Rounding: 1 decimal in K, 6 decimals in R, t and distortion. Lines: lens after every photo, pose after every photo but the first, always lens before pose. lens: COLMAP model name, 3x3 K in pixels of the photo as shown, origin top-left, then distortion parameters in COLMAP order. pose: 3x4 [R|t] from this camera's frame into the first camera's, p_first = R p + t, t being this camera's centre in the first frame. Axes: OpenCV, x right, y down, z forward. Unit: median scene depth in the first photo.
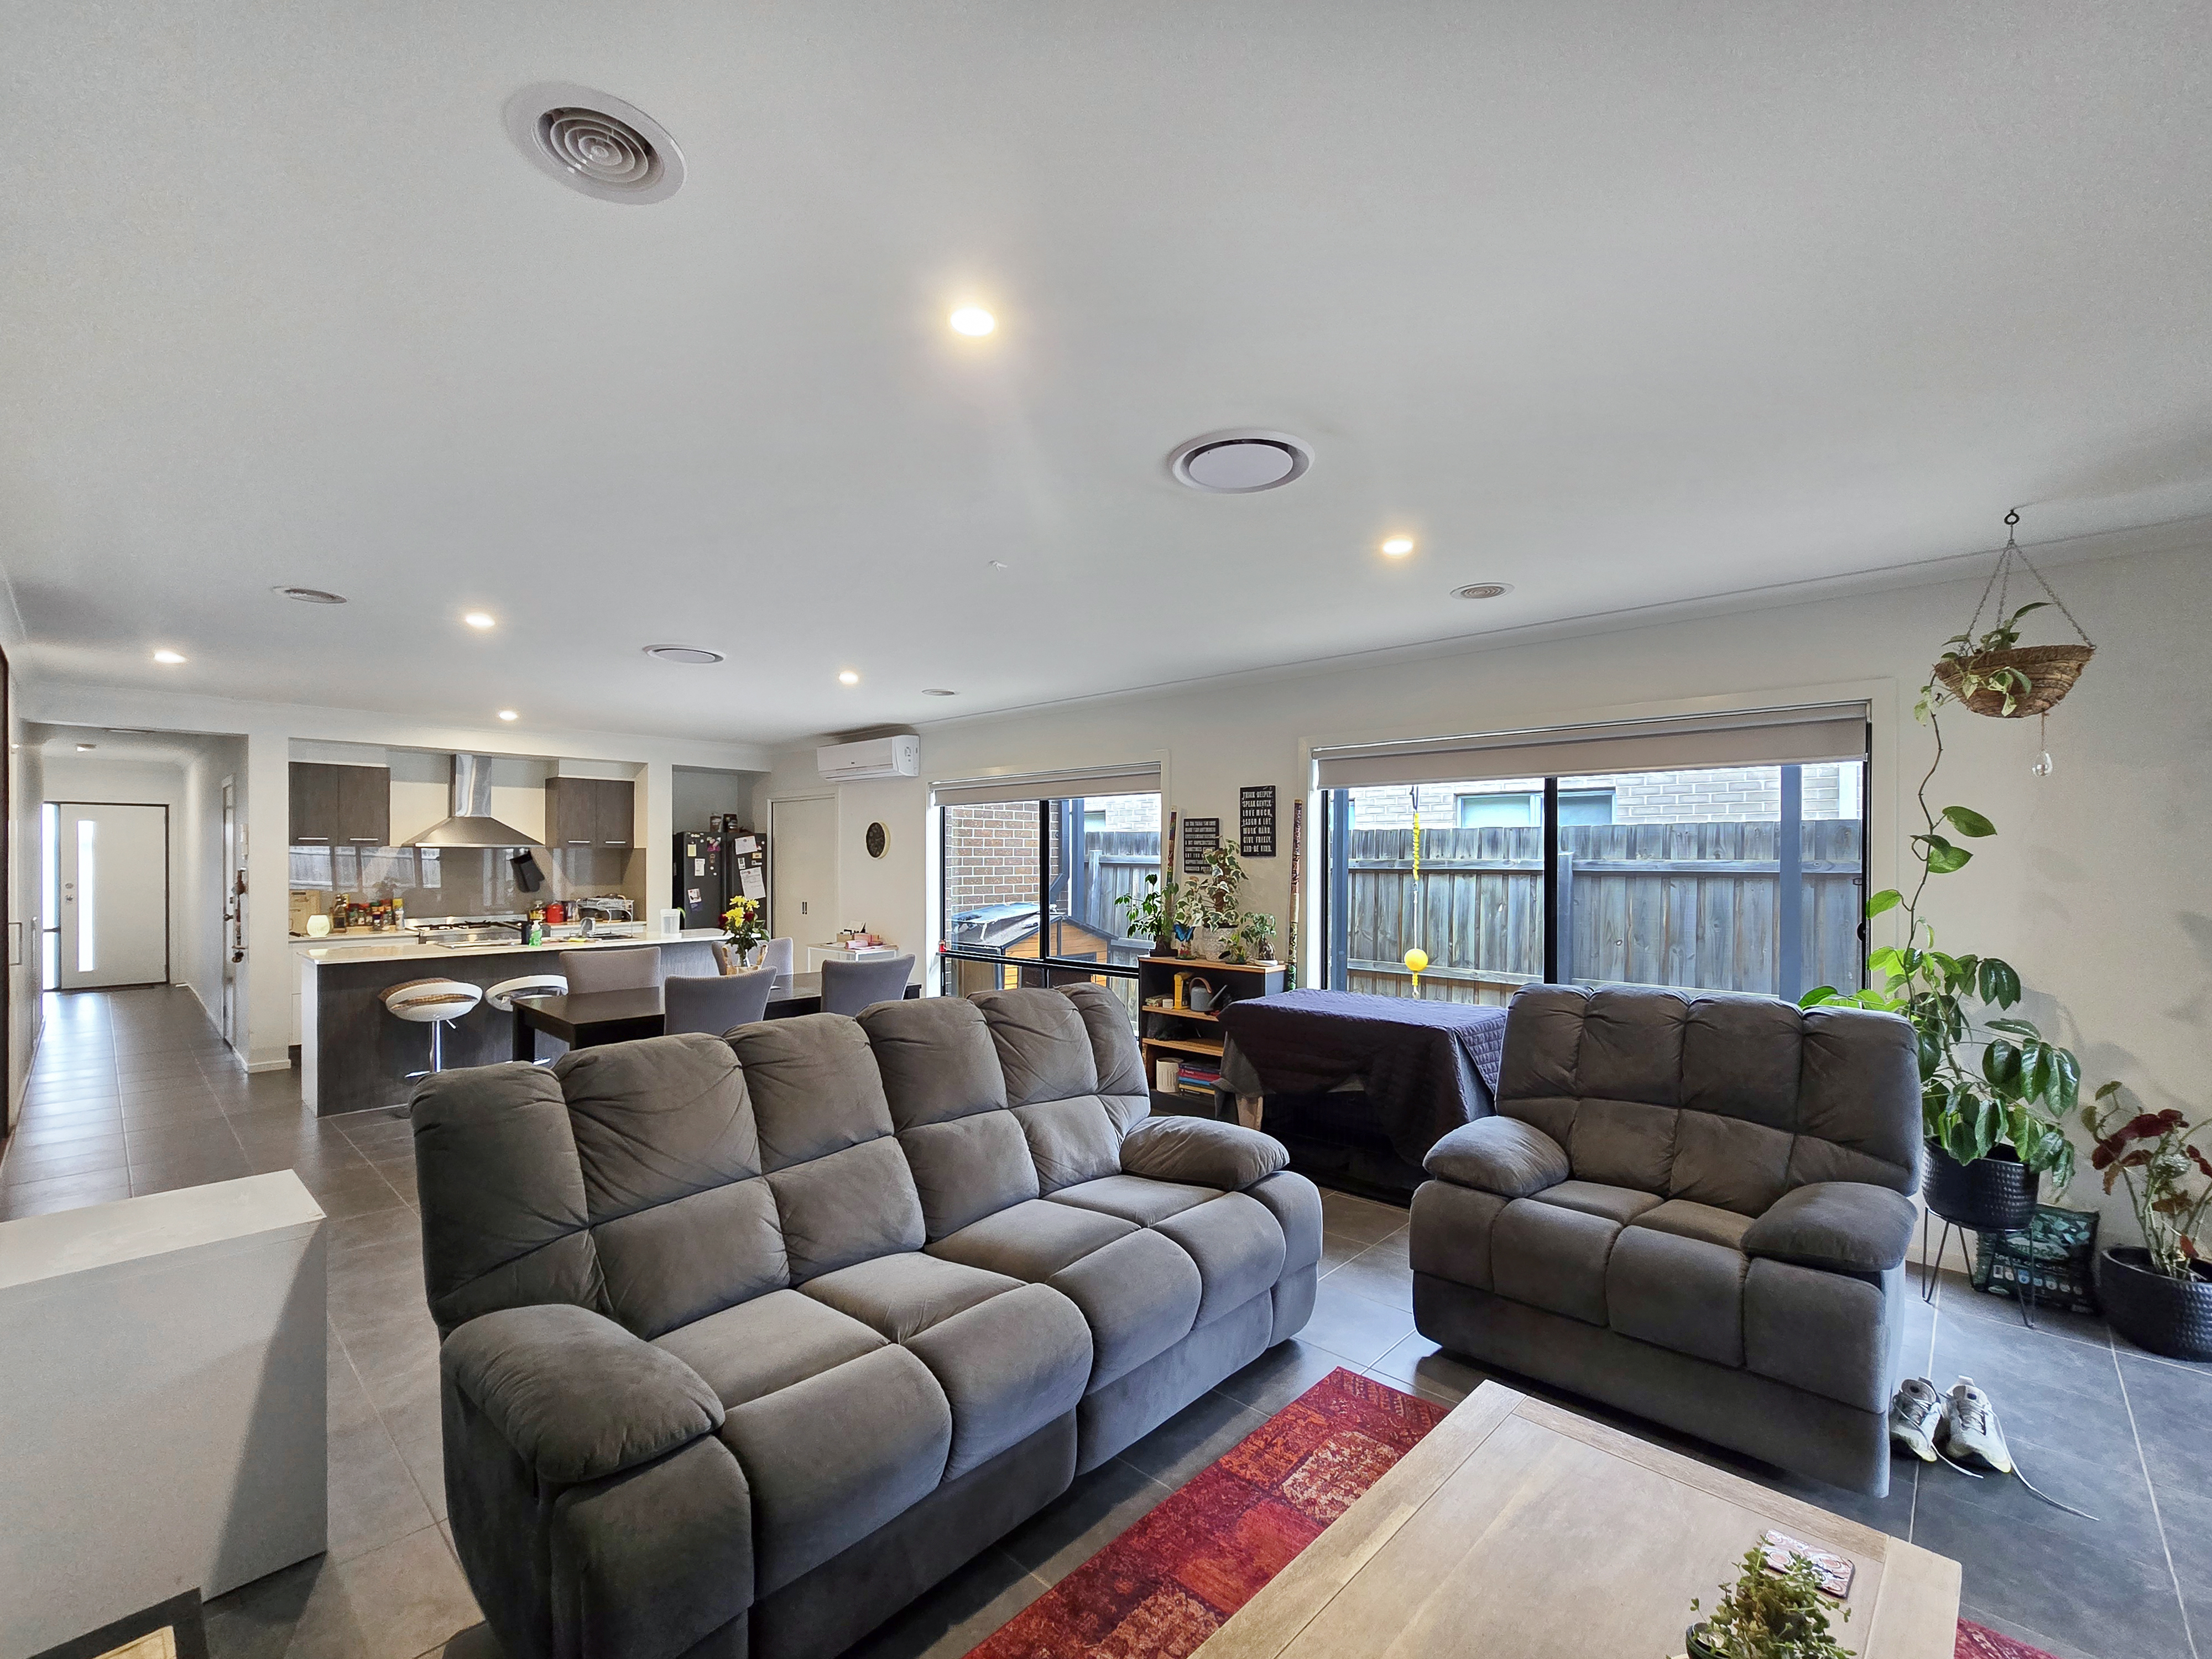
lens RADIAL K [[924.1, 0, 1094.7], [0, 924.1, 861.0], [0, 0, 1]] dist [-0.015951, 0.000136]
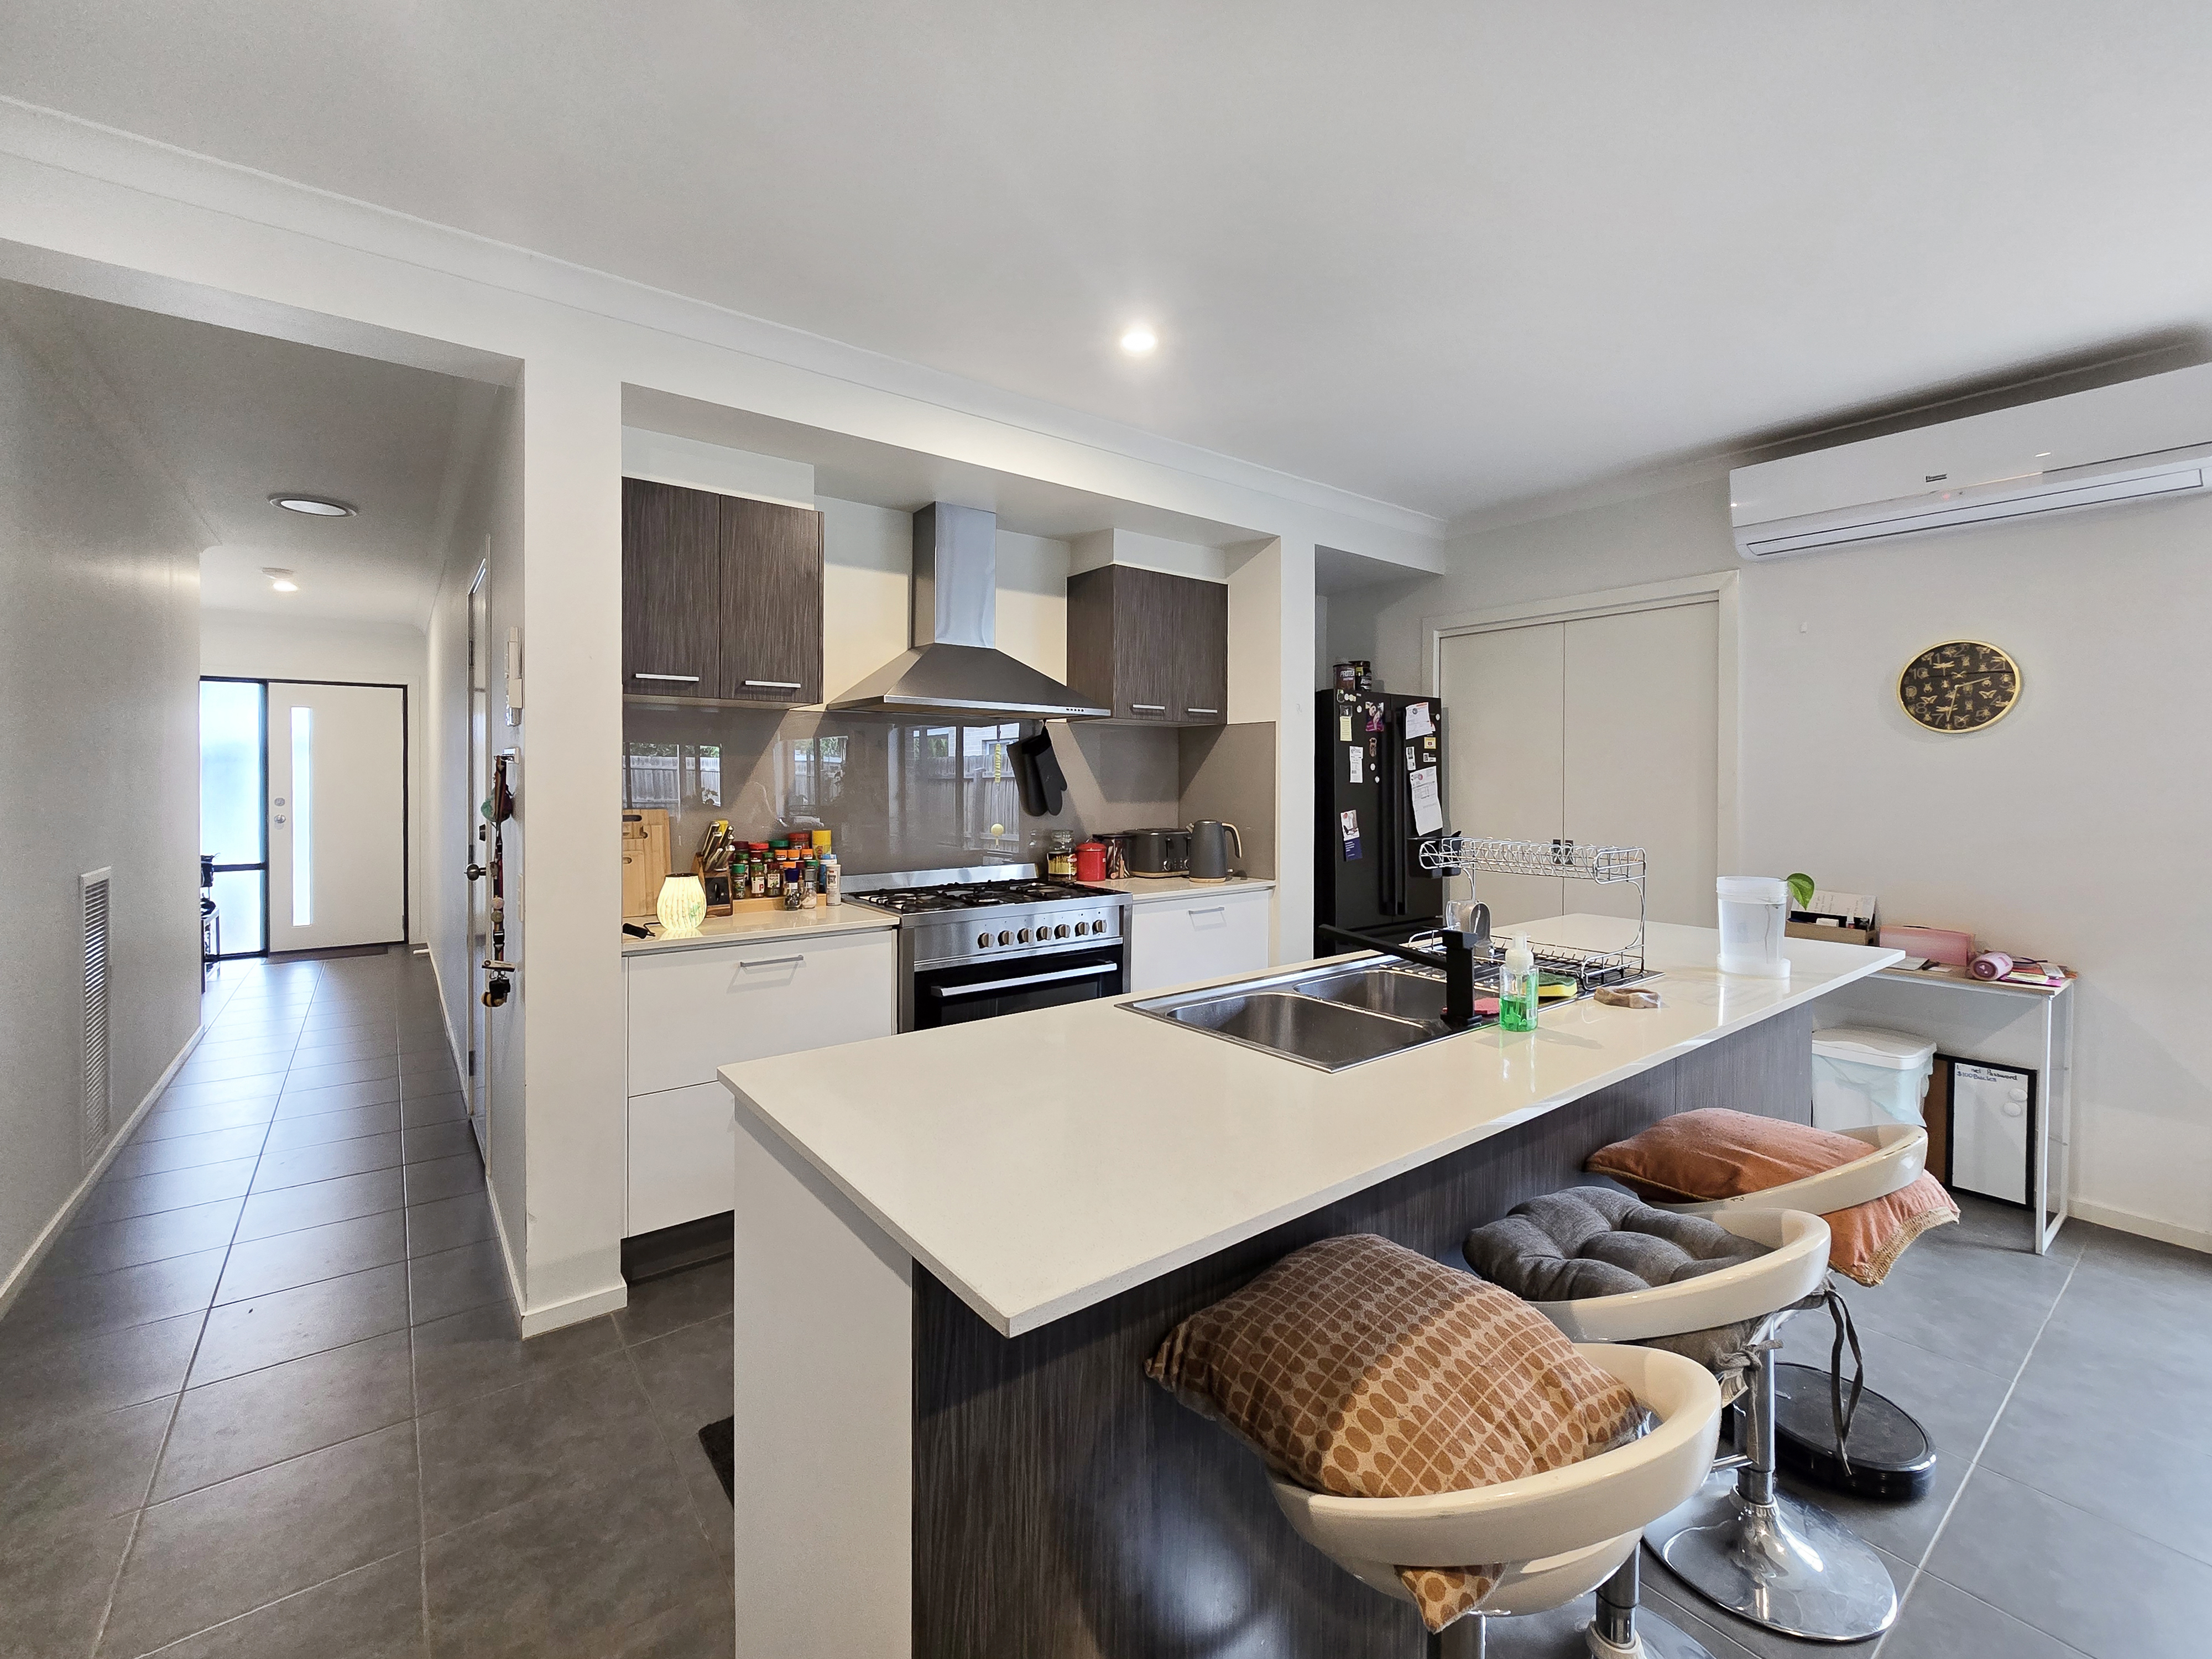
lens RADIAL K [[900.2, 0, 1055.3], [0, 900.2, 790.1], [0, 0, 1]] dist [-0.001421, -0.000045]
pose [[0.980437, 0.000741, -0.196833, -0.496110], [0.000677, 0.999974, 0.007137, 0.016582], [0.196833, -0.007131, 0.980411, 0.526908]]
